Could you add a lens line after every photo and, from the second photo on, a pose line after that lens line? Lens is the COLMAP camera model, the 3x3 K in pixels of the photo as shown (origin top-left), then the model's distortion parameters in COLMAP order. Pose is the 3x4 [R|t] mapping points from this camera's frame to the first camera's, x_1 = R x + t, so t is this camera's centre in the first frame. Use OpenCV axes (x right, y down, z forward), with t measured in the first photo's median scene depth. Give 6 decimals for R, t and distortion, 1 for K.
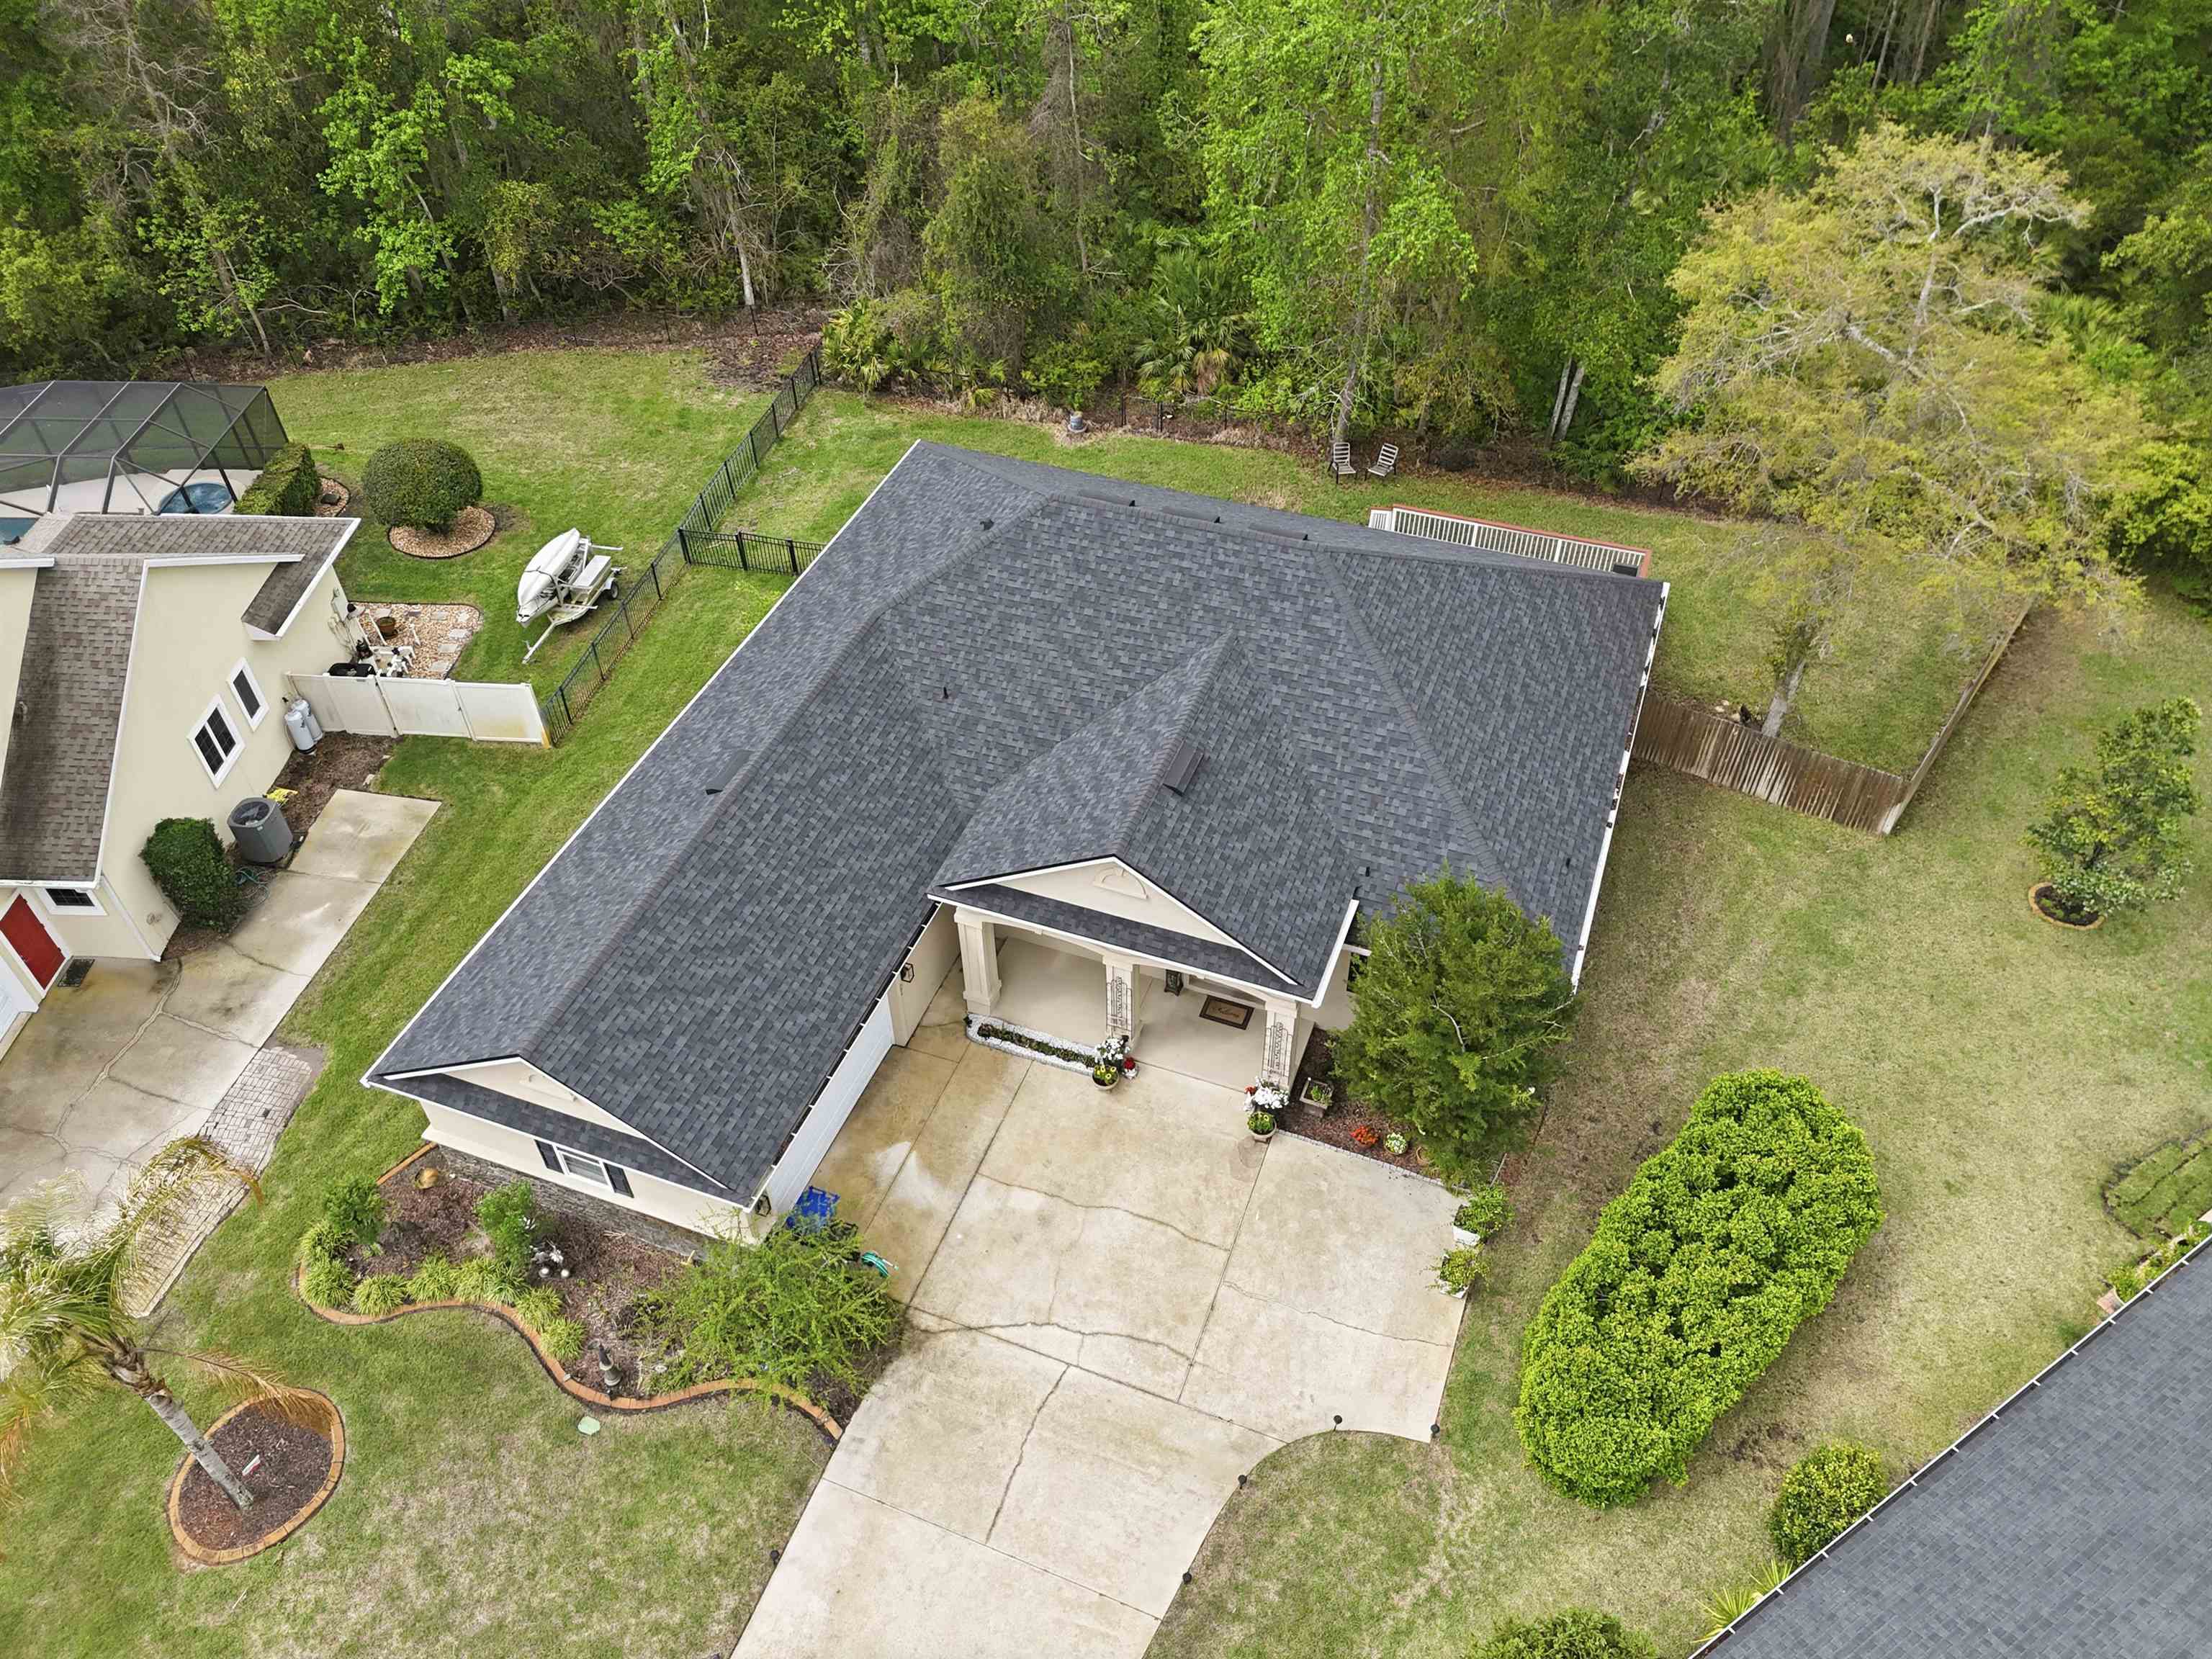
lens RADIAL K [[1629.2, 0, 1106.0], [0, 1629.2, 829.5], [0, 0, 1]] dist [0.043241, -0.002122]
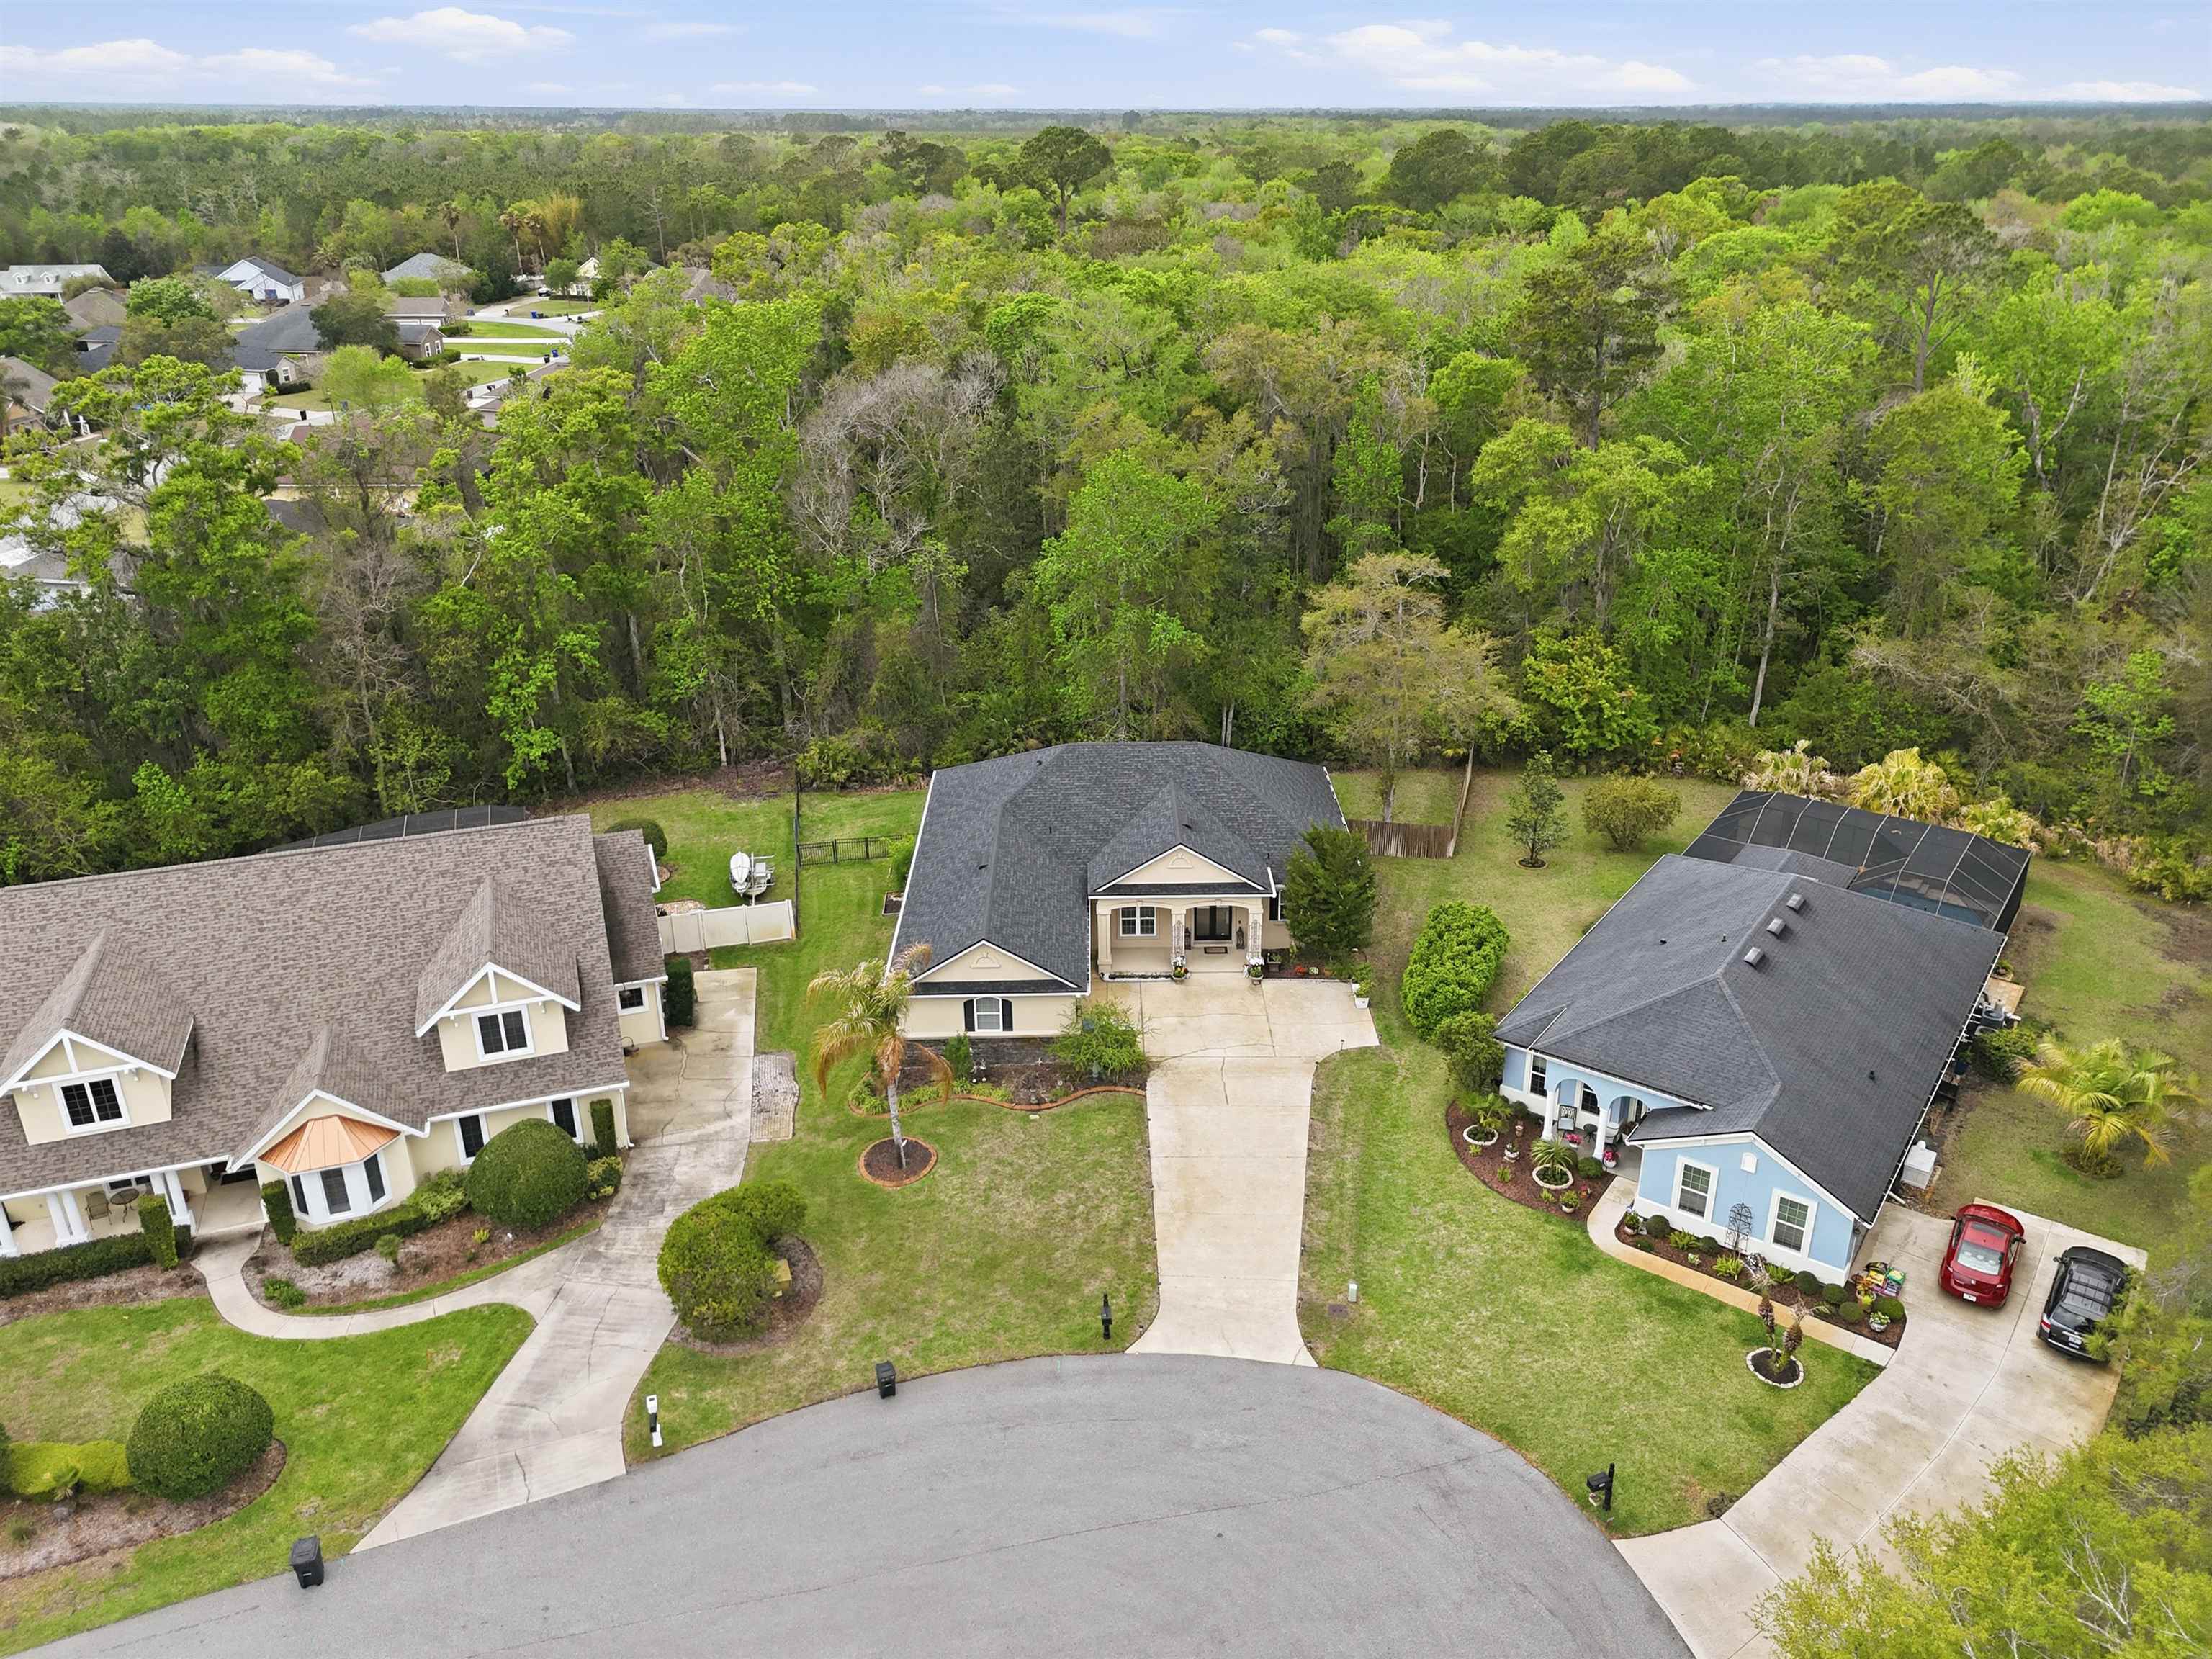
lens RADIAL K [[1613.6, 0, 1122.3], [0, 1613.6, 865.0], [0, 0, 1]] dist [0.118117, -0.000623]
pose [[0.927143, -0.146371, 0.344937, -0.755877], [0.253553, 0.922857, -0.289906, 0.596079], [-0.275894, 0.356244, 0.892733, -0.884702]]
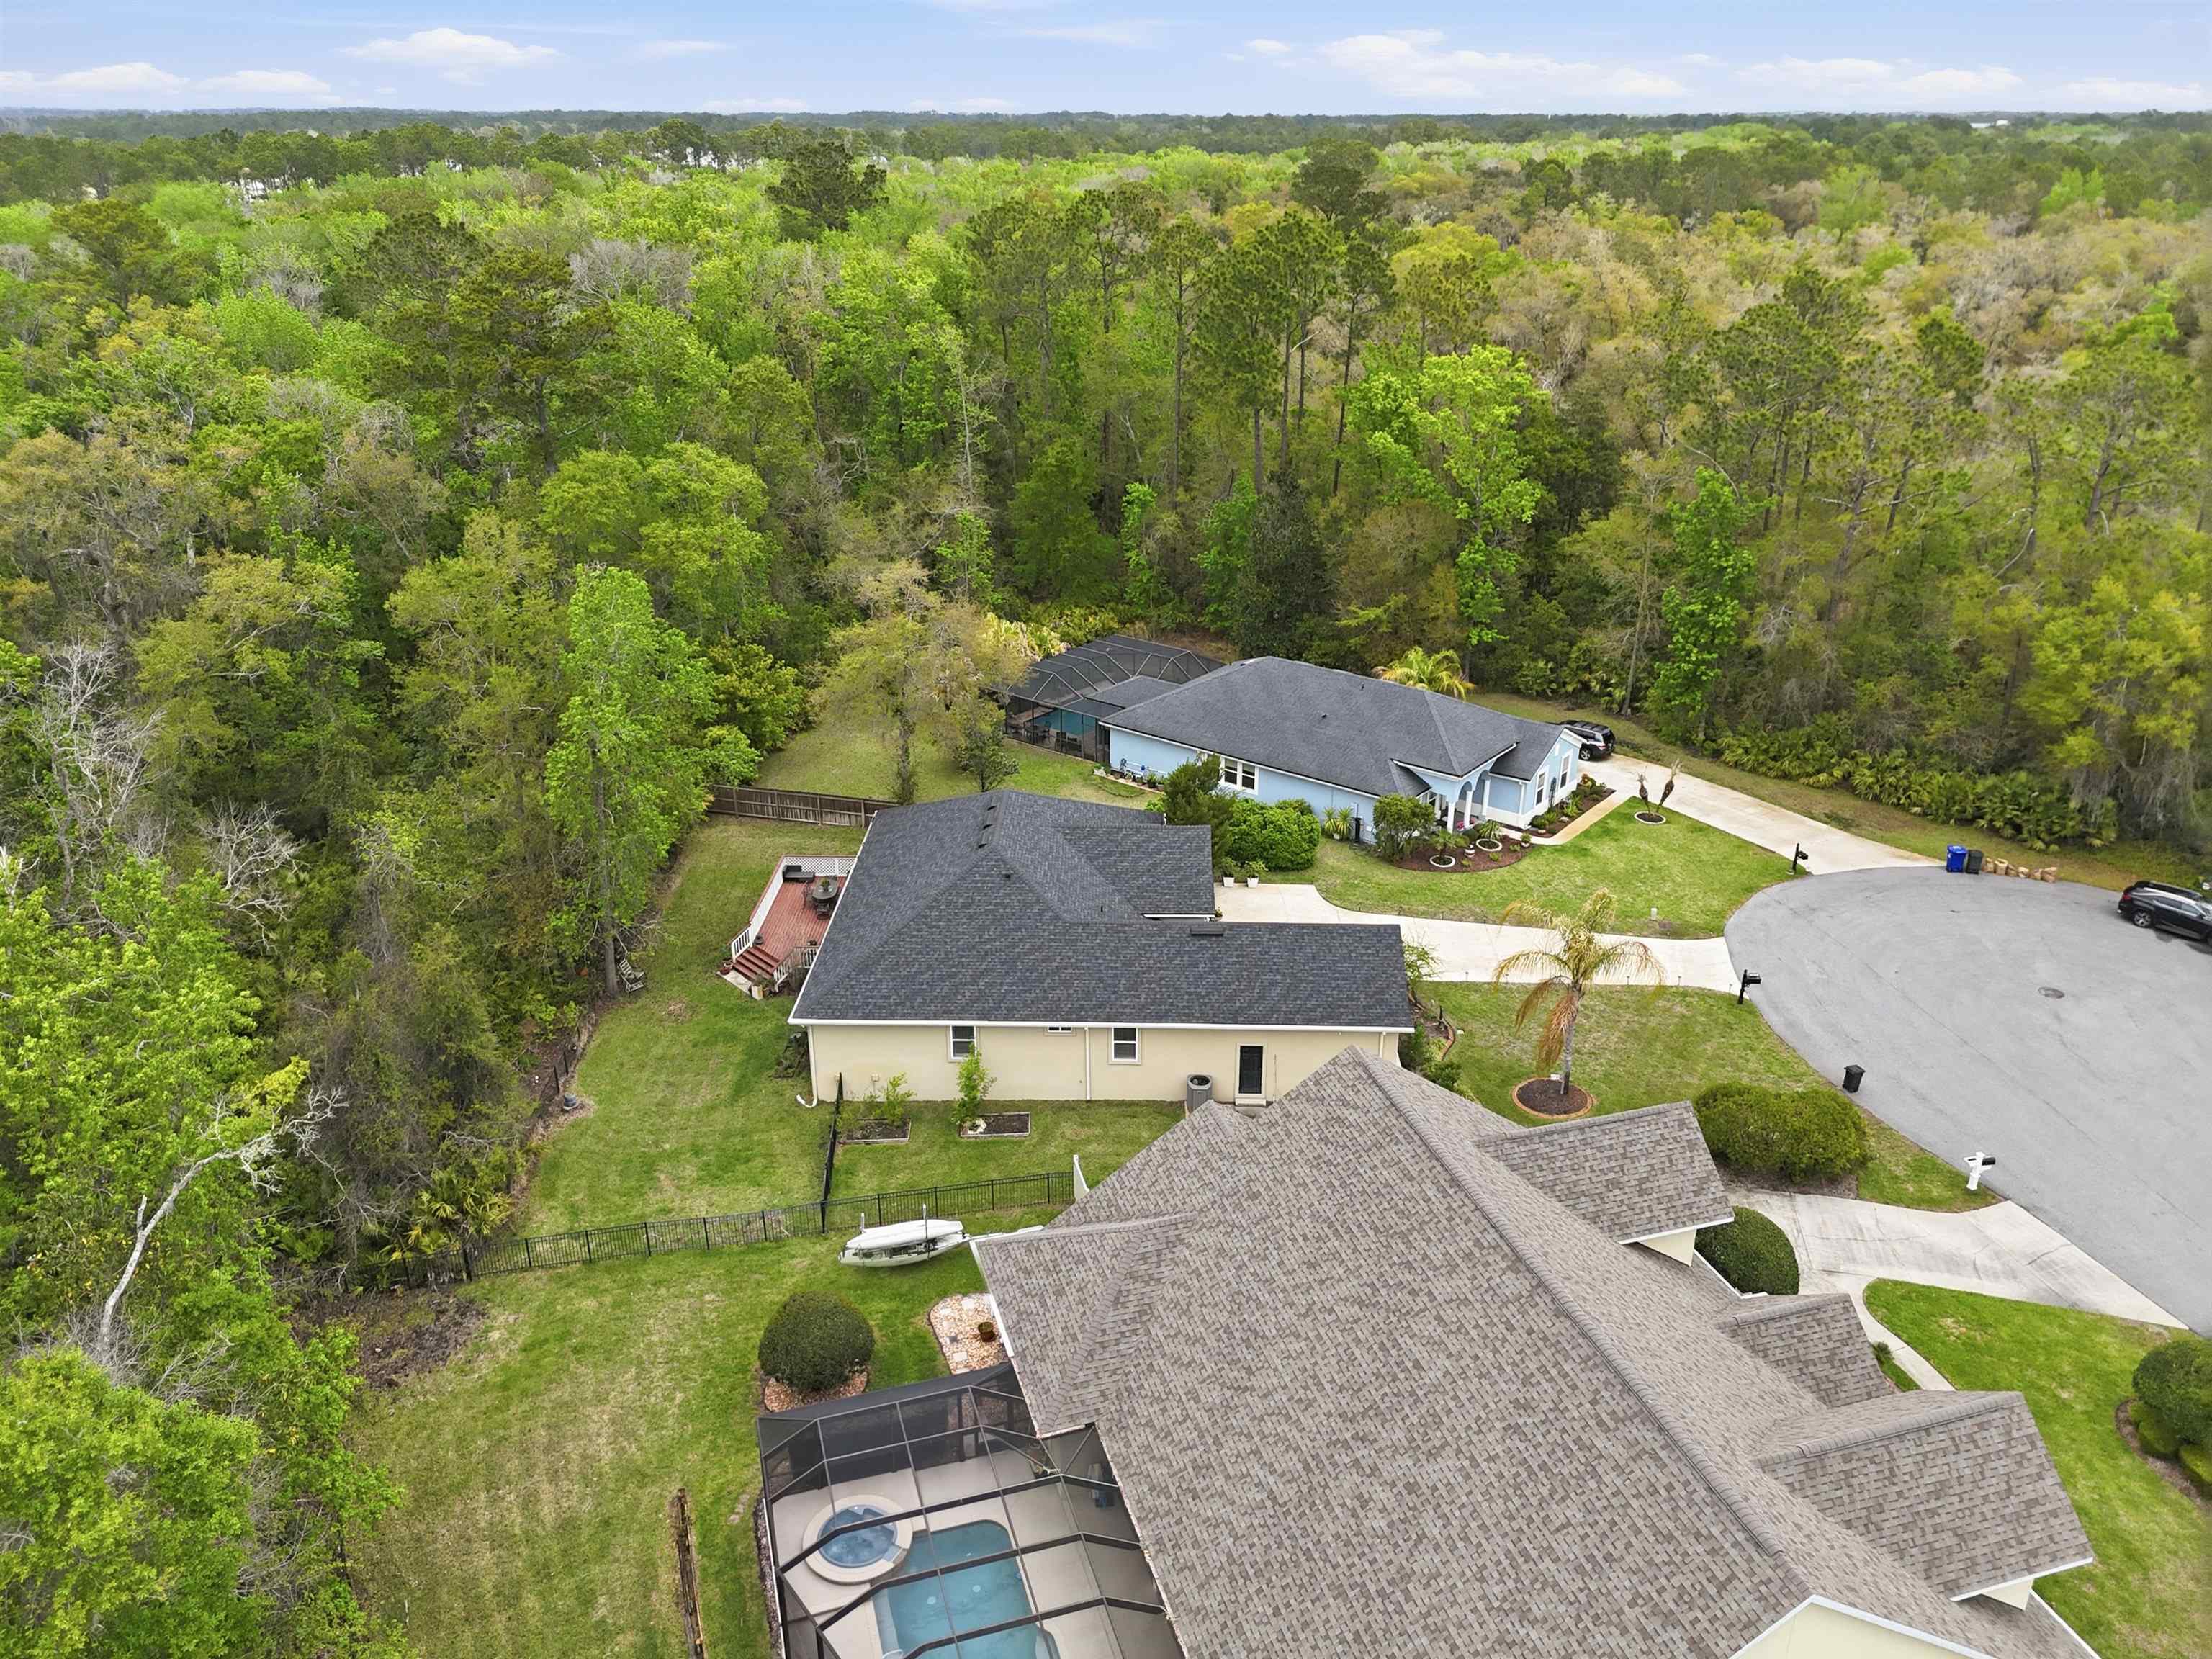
lens RADIAL K [[1600.1, 0, 1106.9], [0, 1600.1, 918.0], [0, 0, 1]] dist [0.038379, -0.000384]
pose [[-0.328400, -0.410848, 0.850504, -1.718953], [0.665833, 0.537969, 0.516968, -1.056585], [-0.669940, 0.736066, 0.096888, 0.847242]]
